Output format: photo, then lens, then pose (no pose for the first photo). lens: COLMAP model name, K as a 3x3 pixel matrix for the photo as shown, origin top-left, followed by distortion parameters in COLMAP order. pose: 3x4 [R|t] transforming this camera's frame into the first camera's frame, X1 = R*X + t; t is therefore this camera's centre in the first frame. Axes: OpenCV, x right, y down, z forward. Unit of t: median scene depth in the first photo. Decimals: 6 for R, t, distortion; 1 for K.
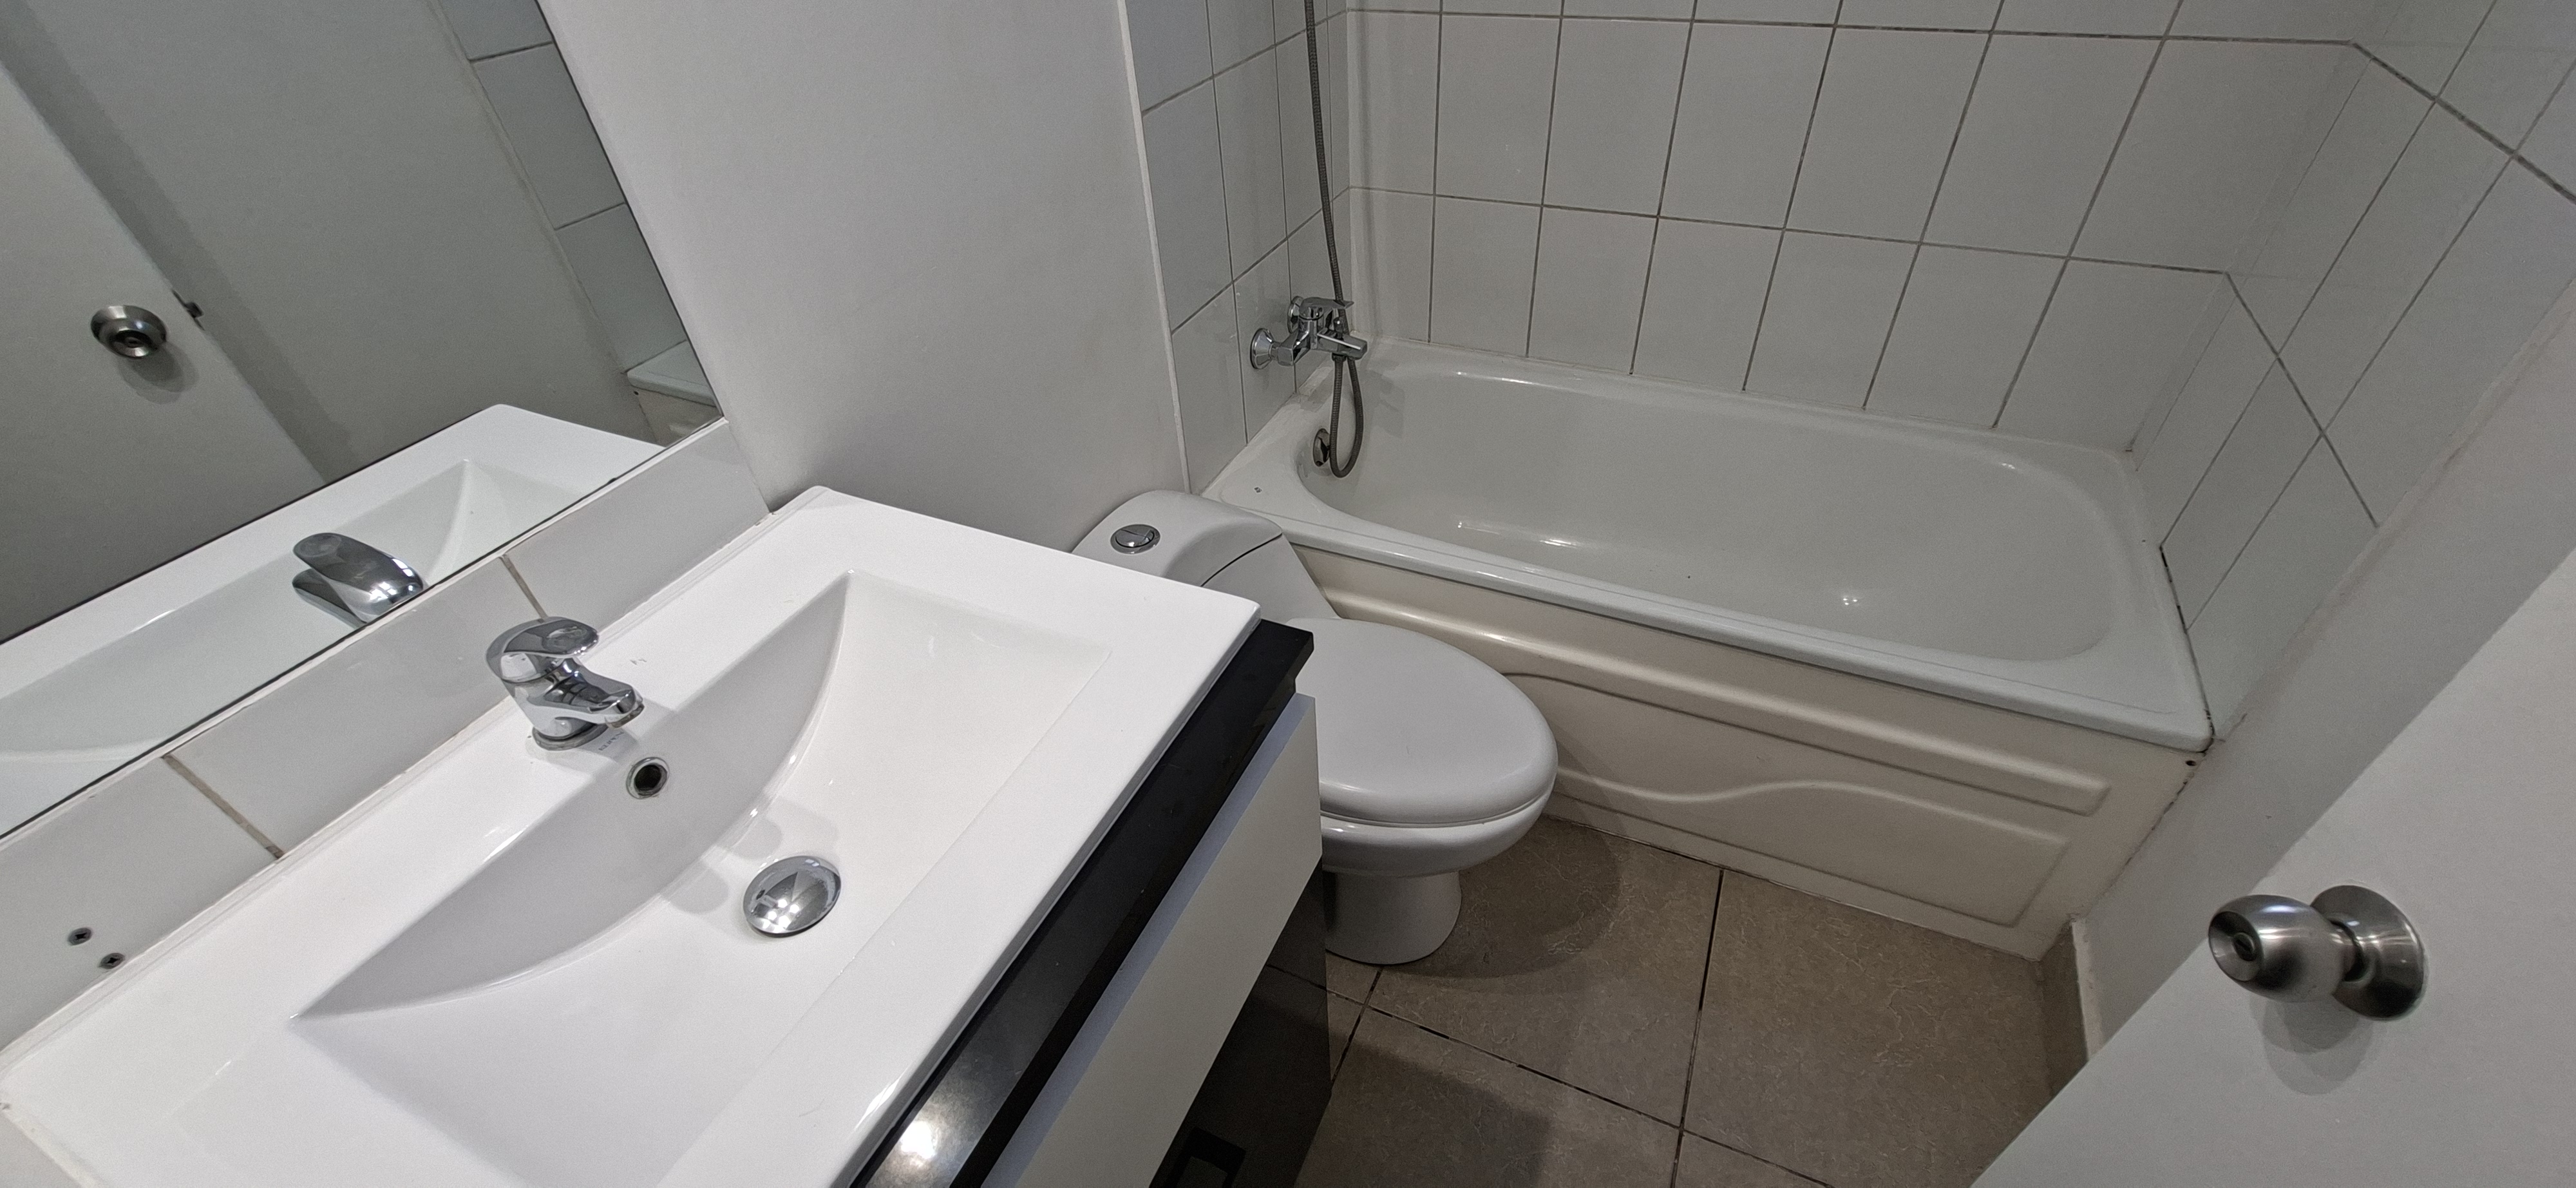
lens RADIAL K [[1019.6, 0, 1298.0], [0, 1019.6, 594.6], [0, 0, 1]] dist [-0.014397, 0.006440]
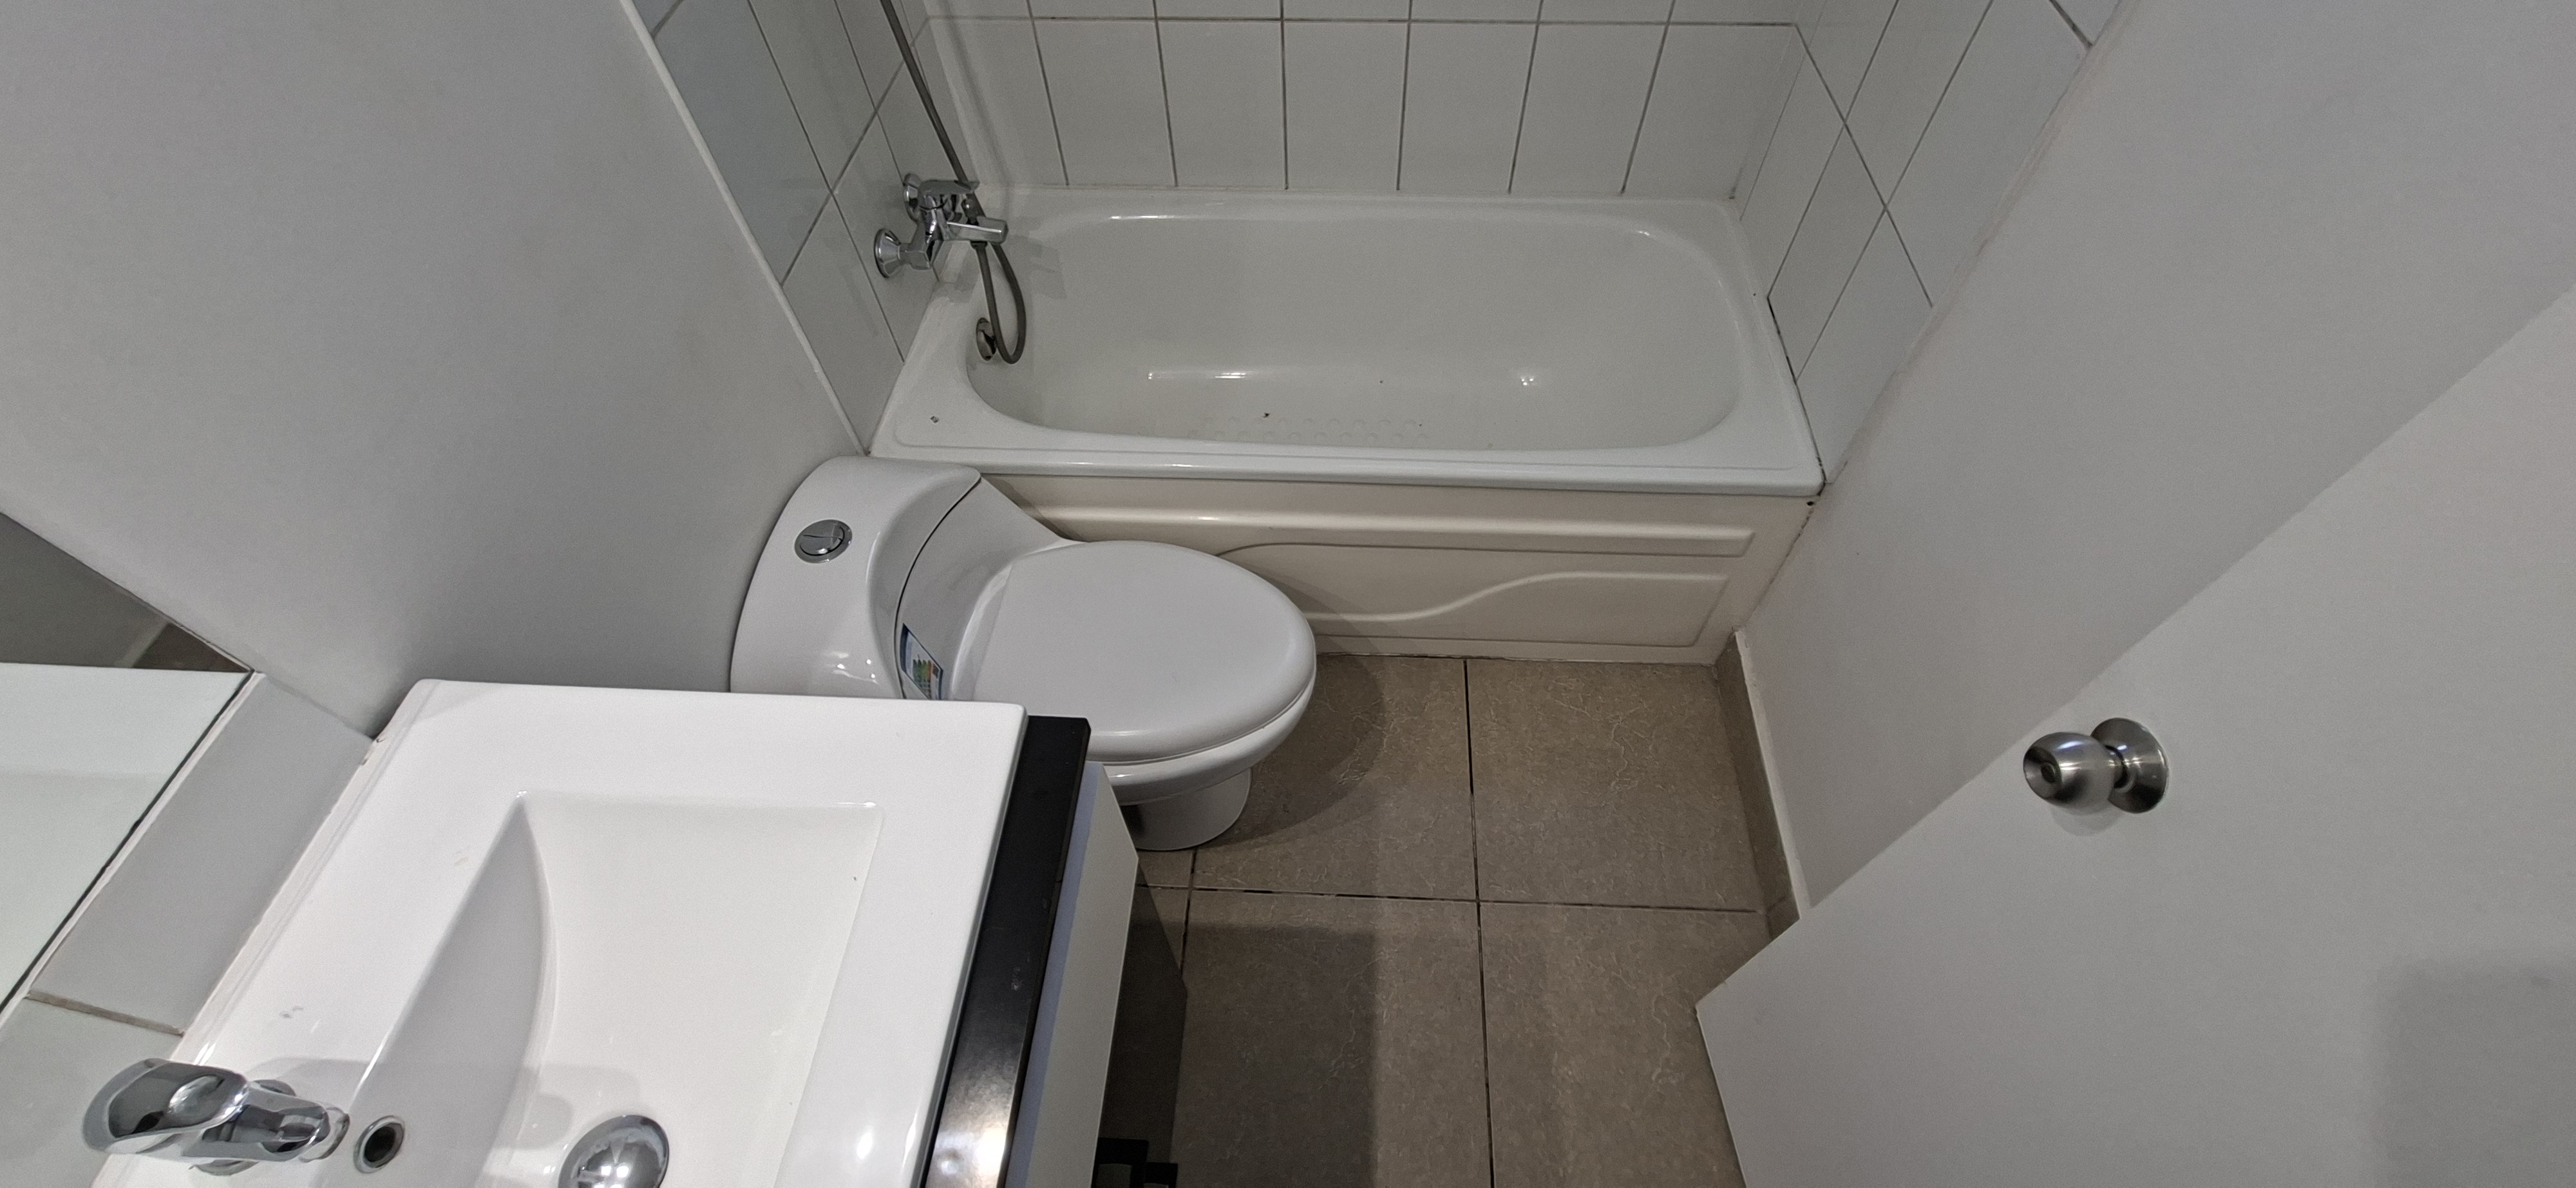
lens RADIAL K [[1019.6, 0, 1298.0], [0, 1019.6, 594.6], [0, 0, 1]] dist [-0.014397, 0.006440]
pose [[0.929698, -0.279757, 0.239577, 0.000875], [0.211082, 0.937729, 0.275877, -0.155478], [-0.301837, -0.205912, 0.930857, 0.034477]]
